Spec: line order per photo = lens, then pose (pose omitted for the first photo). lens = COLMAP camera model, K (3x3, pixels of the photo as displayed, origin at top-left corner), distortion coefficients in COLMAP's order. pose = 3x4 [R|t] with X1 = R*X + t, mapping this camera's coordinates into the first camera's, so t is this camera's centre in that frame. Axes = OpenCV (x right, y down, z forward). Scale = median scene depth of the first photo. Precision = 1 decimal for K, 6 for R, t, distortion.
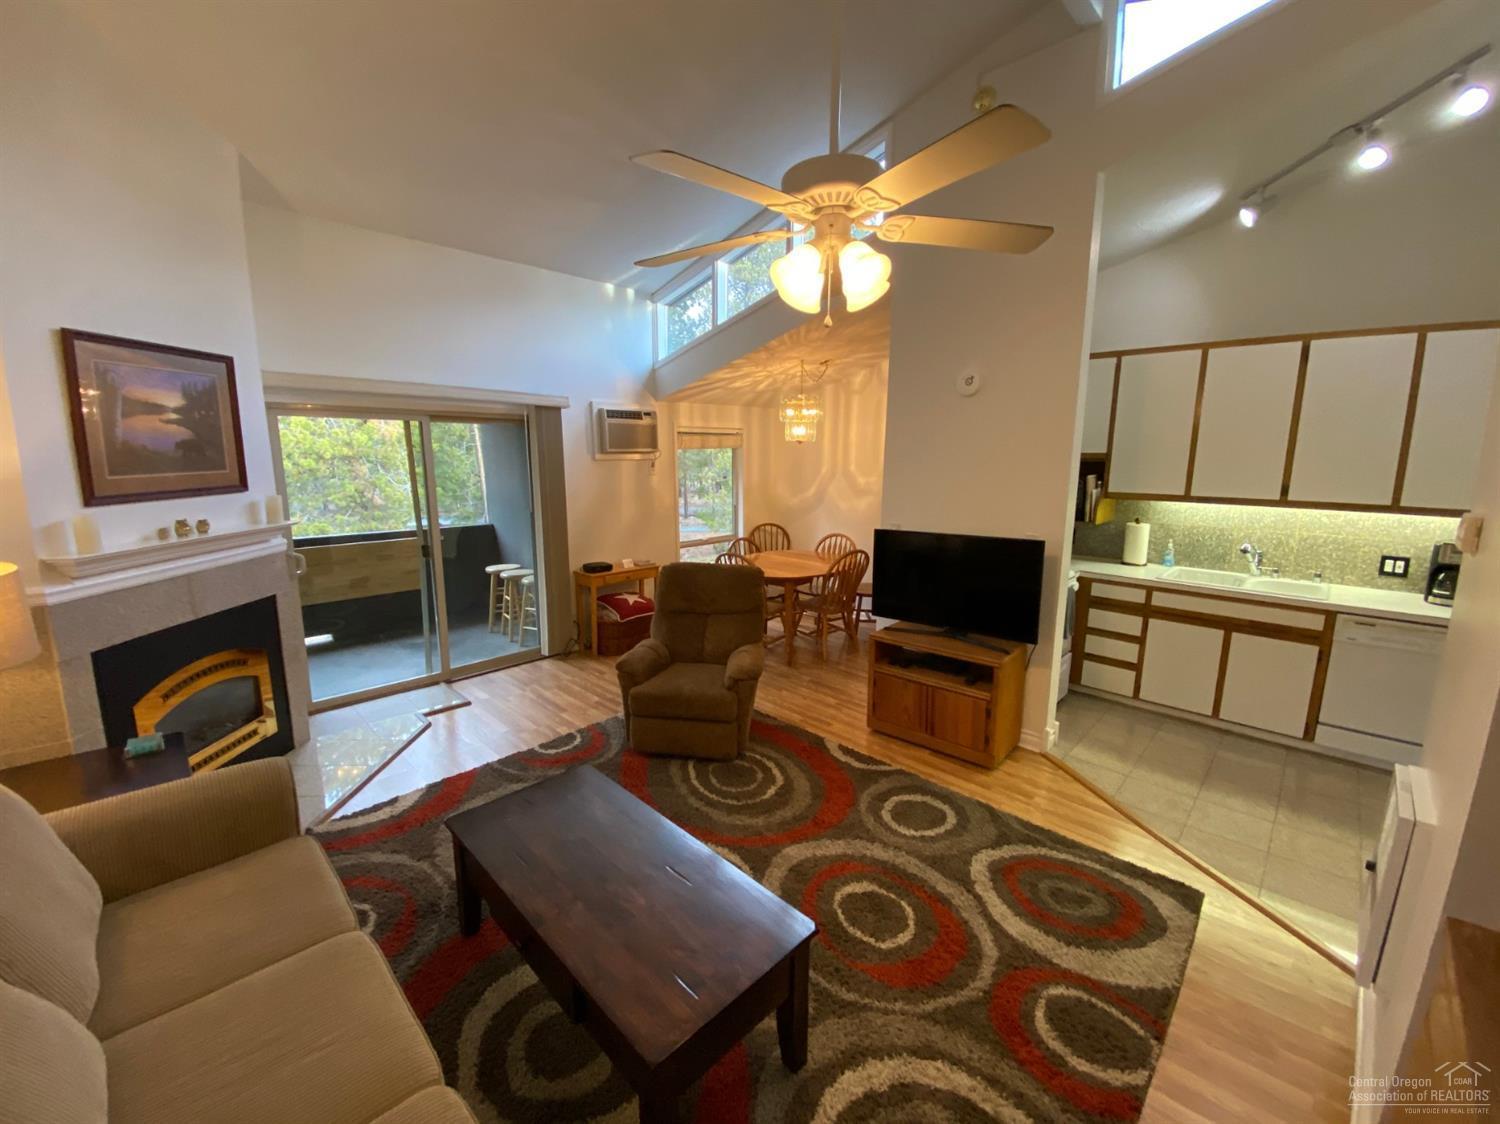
lens RADIAL K [[603.0, 0, 743.5], [0, 603.0, 561.0], [0, 0, 1]] dist [-0.007175, -0.007169]
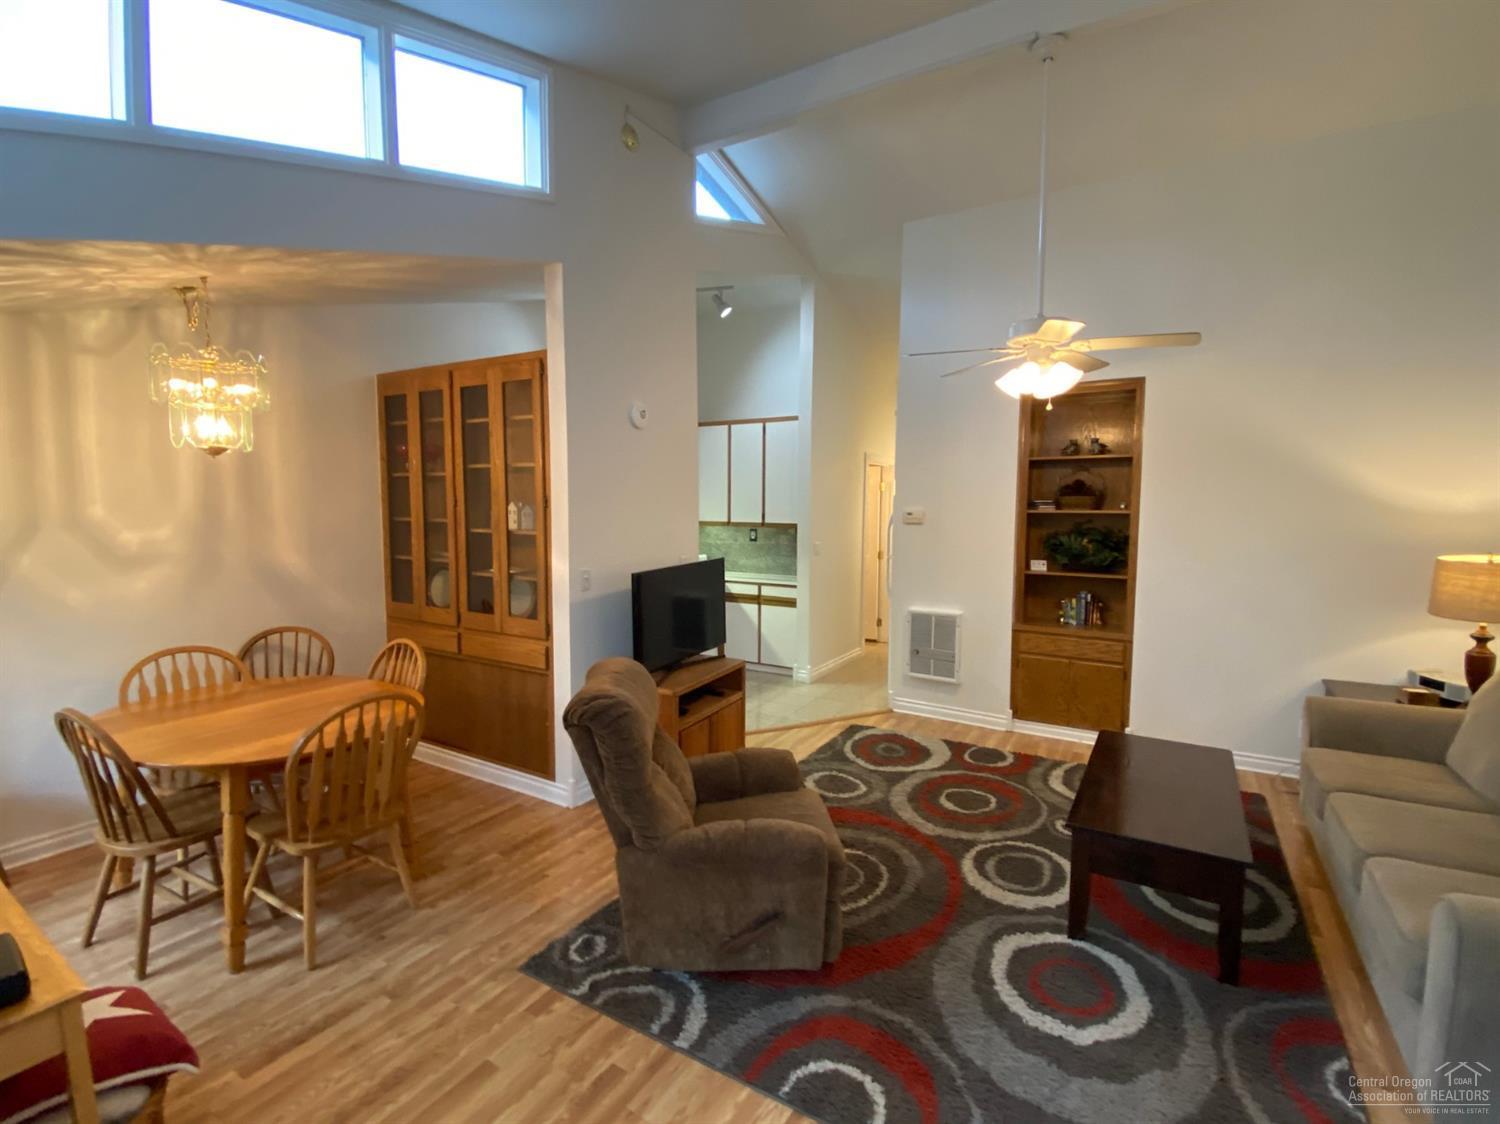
lens RADIAL K [[683.6, 0, 753.9], [0, 683.6, 557.4], [0, 0, 1]] dist [0.014277, -0.017053]
pose [[-0.238125, -0.081193, 0.967835, -0.795549], [0.167977, 0.978040, 0.123378, -0.179992], [-0.956598, 0.191954, -0.219257, 1.142077]]
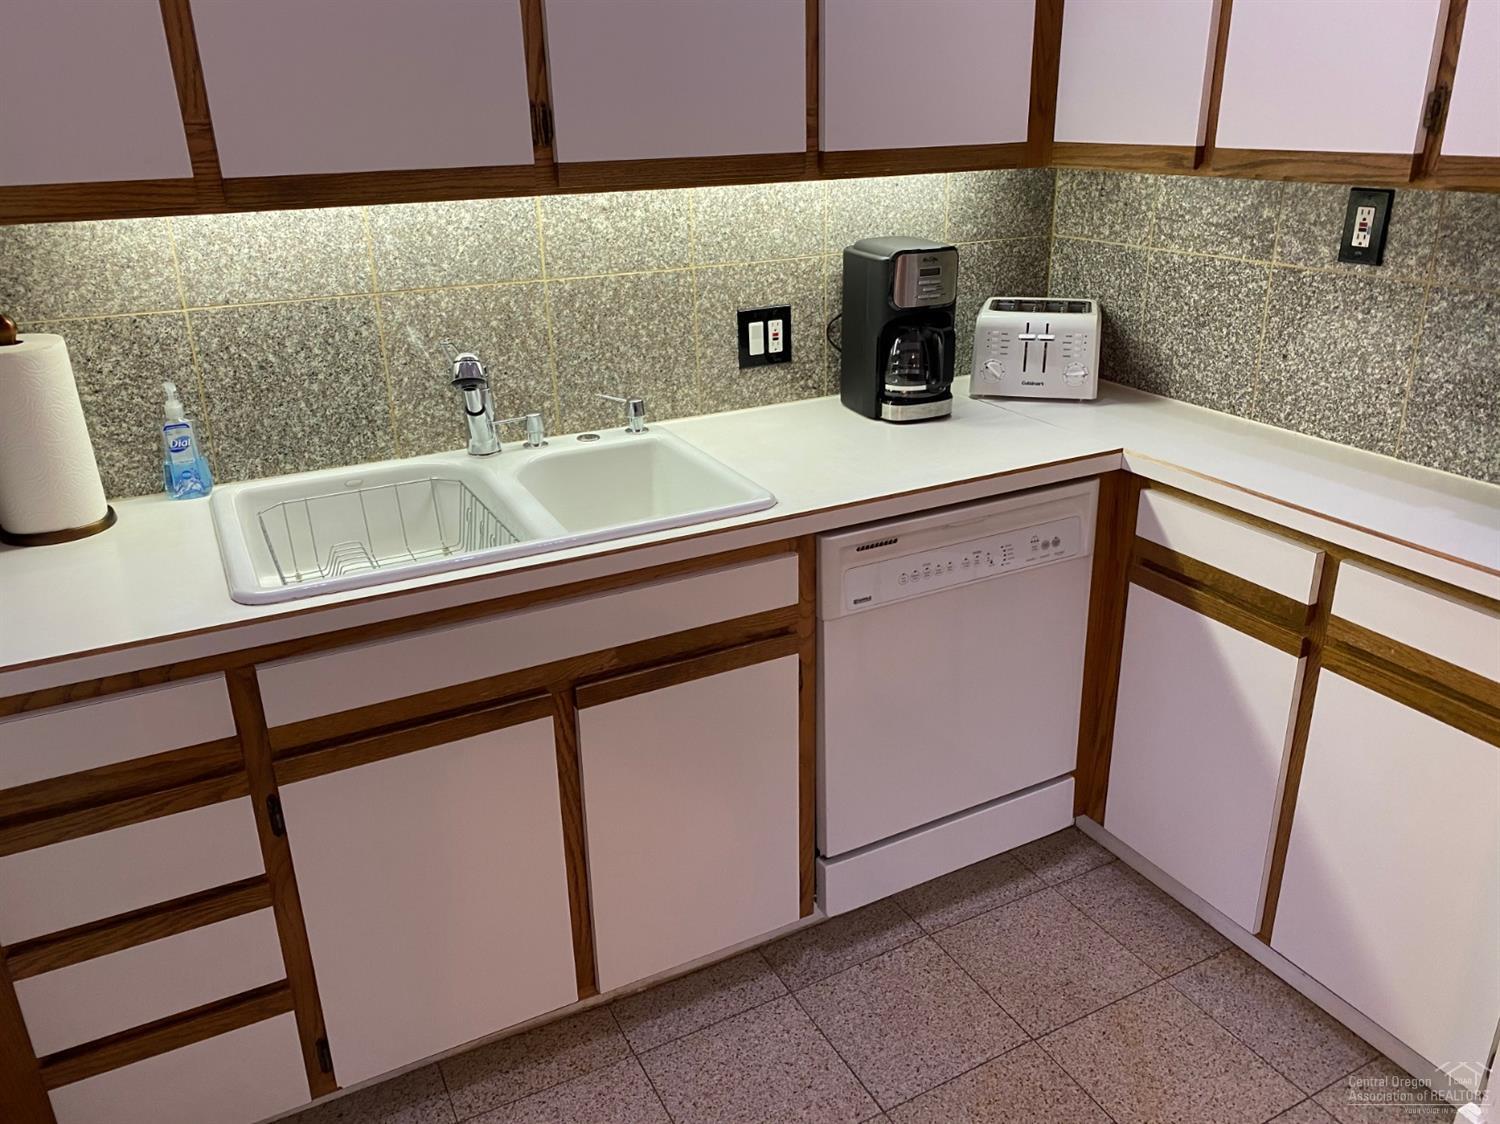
lens RADIAL K [[1139.7, 0, 749.4], [0, 1139.7, 547.8], [0, 0, 1]] dist [0.061104, -0.075841]
pose [[0.307069, -0.353858, 0.883455, 0.454245], [0.194618, 0.932035, 0.305671, -0.086896], [-0.931575, 0.078074, 0.355066, 0.794175]]
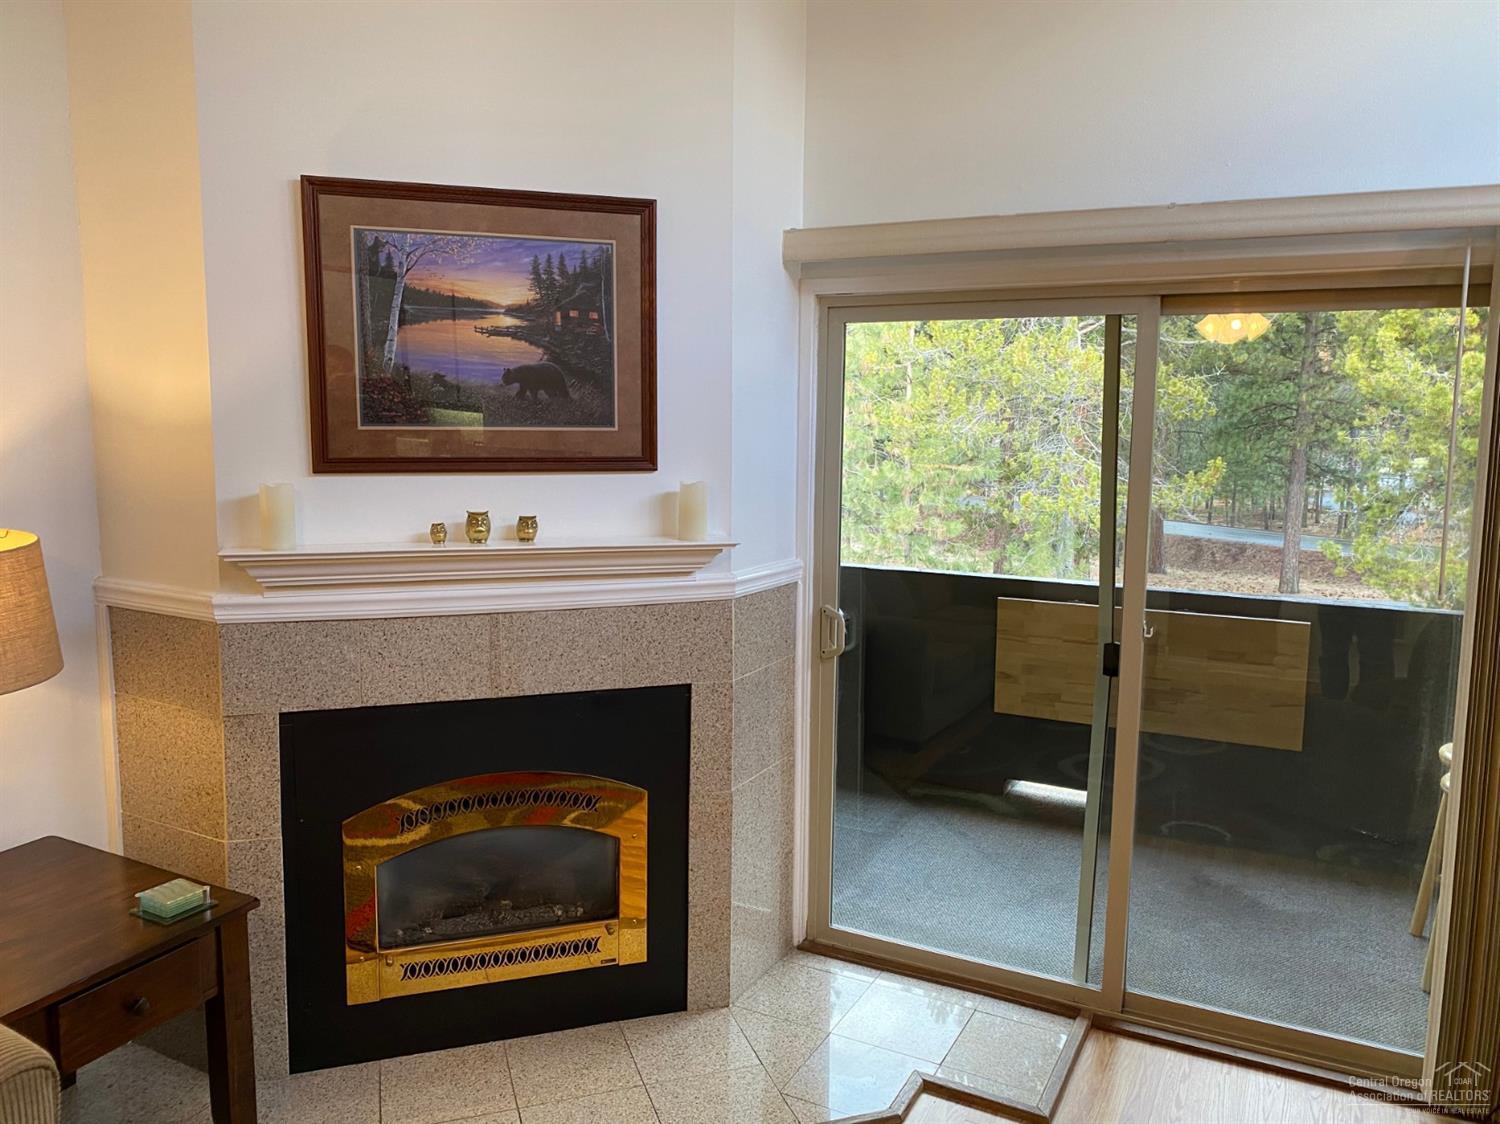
lens RADIAL K [[1139.7, 0, 761.6], [0, 1139.7, 552.4], [0, 0, 1]] dist [0.061104, -0.075841]
pose [[0.318722, 0.104139, -0.942110, 0.093368], [-0.174920, 0.983337, 0.049520, -0.102601], [0.931568, 0.149011, 0.331627, 0.715430]]
